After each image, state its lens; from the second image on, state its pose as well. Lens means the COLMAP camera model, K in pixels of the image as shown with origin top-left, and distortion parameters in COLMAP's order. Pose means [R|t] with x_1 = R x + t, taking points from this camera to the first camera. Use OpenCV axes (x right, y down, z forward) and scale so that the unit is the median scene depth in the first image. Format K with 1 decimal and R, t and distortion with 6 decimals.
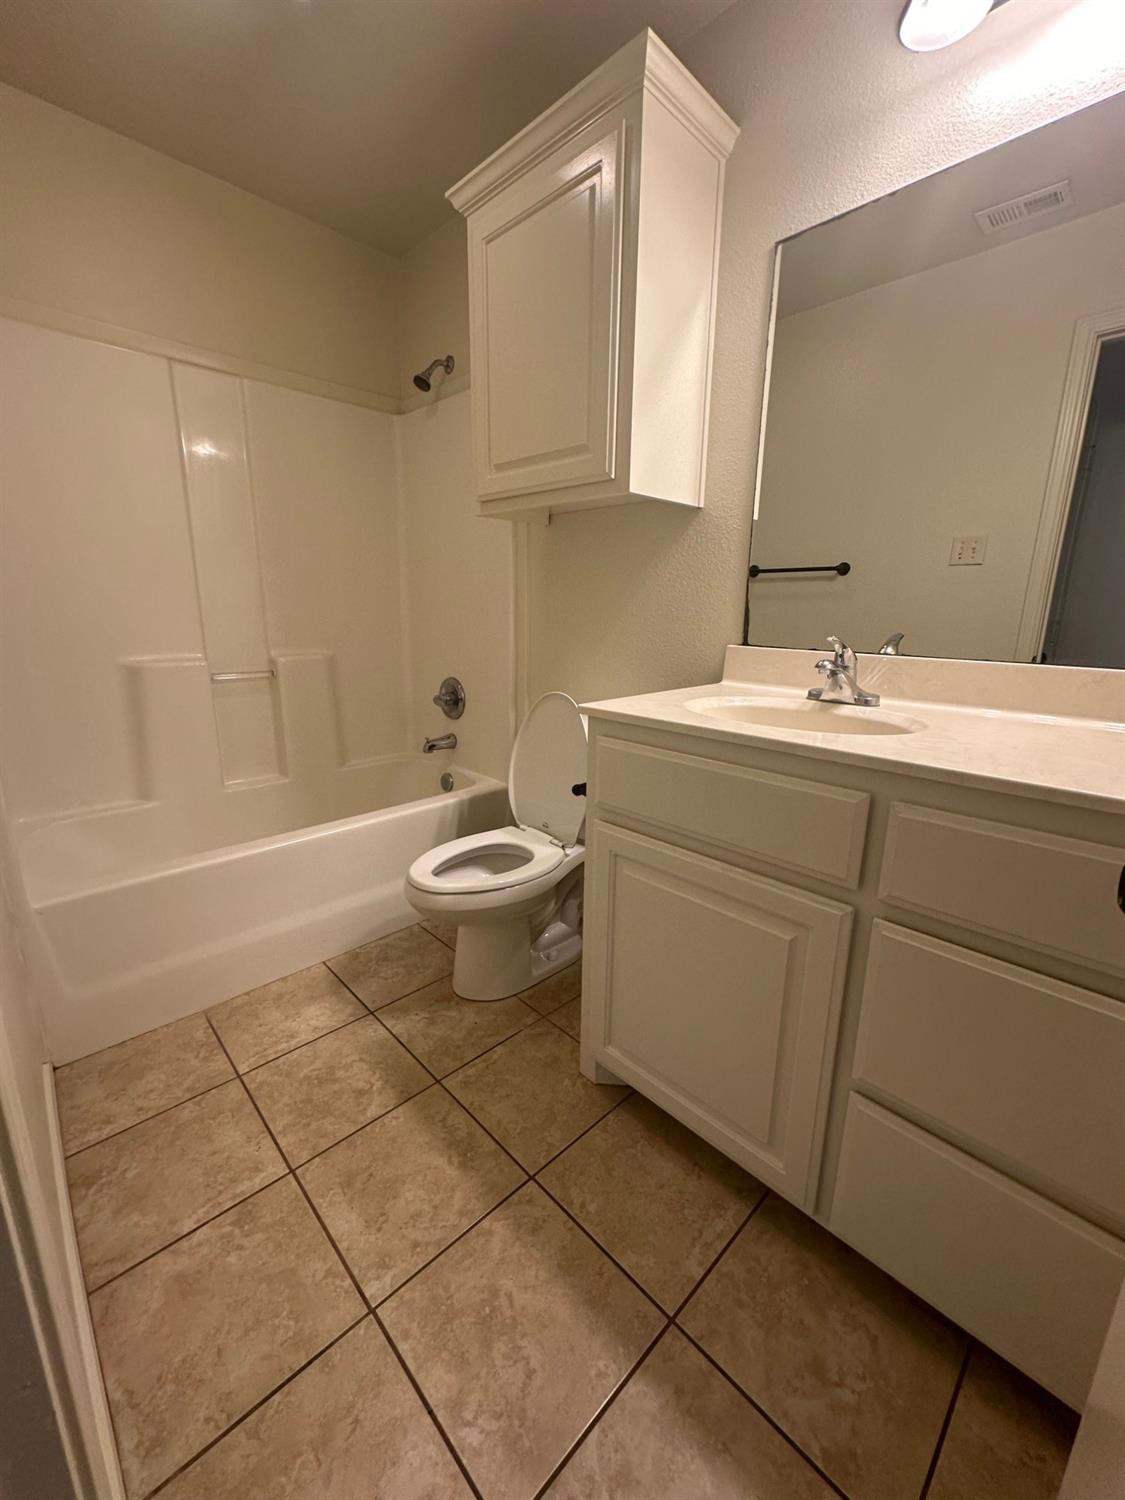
lens RADIAL K [[598.8, 0, 562.5], [0, 598.8, 750.0], [0, 0, 1]] dist [-0.001302, 0.000160]
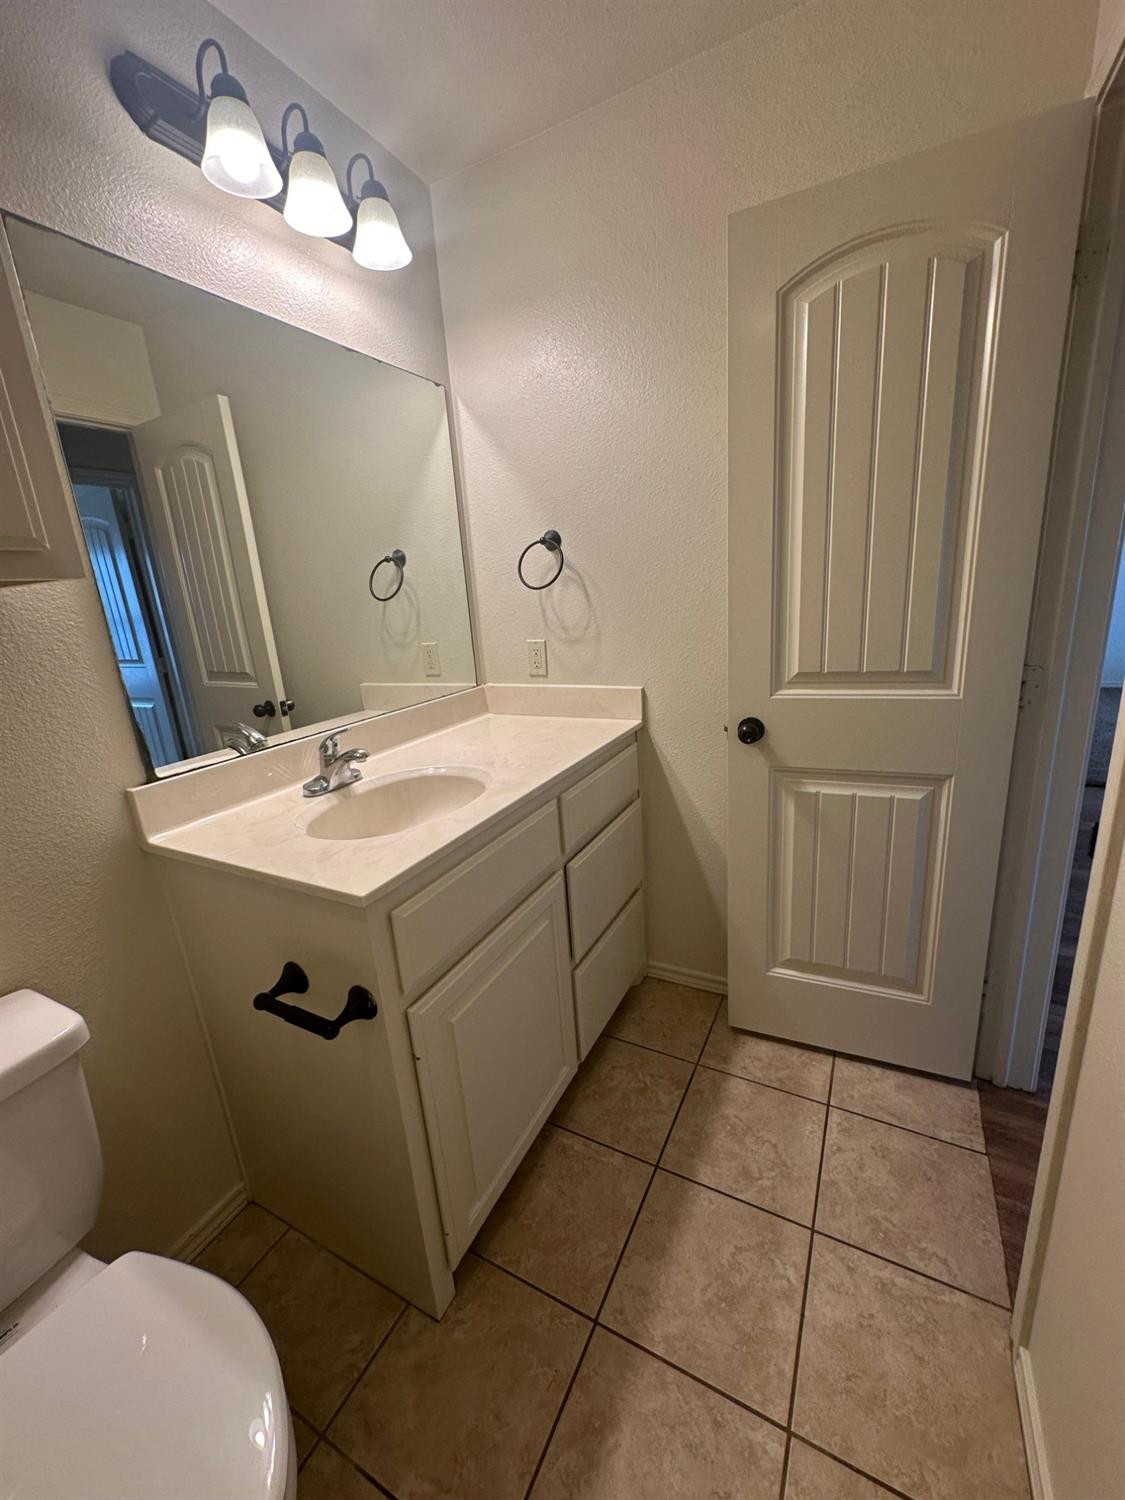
lens RADIAL K [[598.8, 0, 562.5], [0, 598.8, 750.0], [0, 0, 1]] dist [-0.001302, 0.000160]
pose [[-0.311012, -0.246956, 0.917761, -0.770735], [0.282292, 0.898068, 0.337320, -0.479908], [-0.907515, 0.363987, -0.209596, 1.051599]]
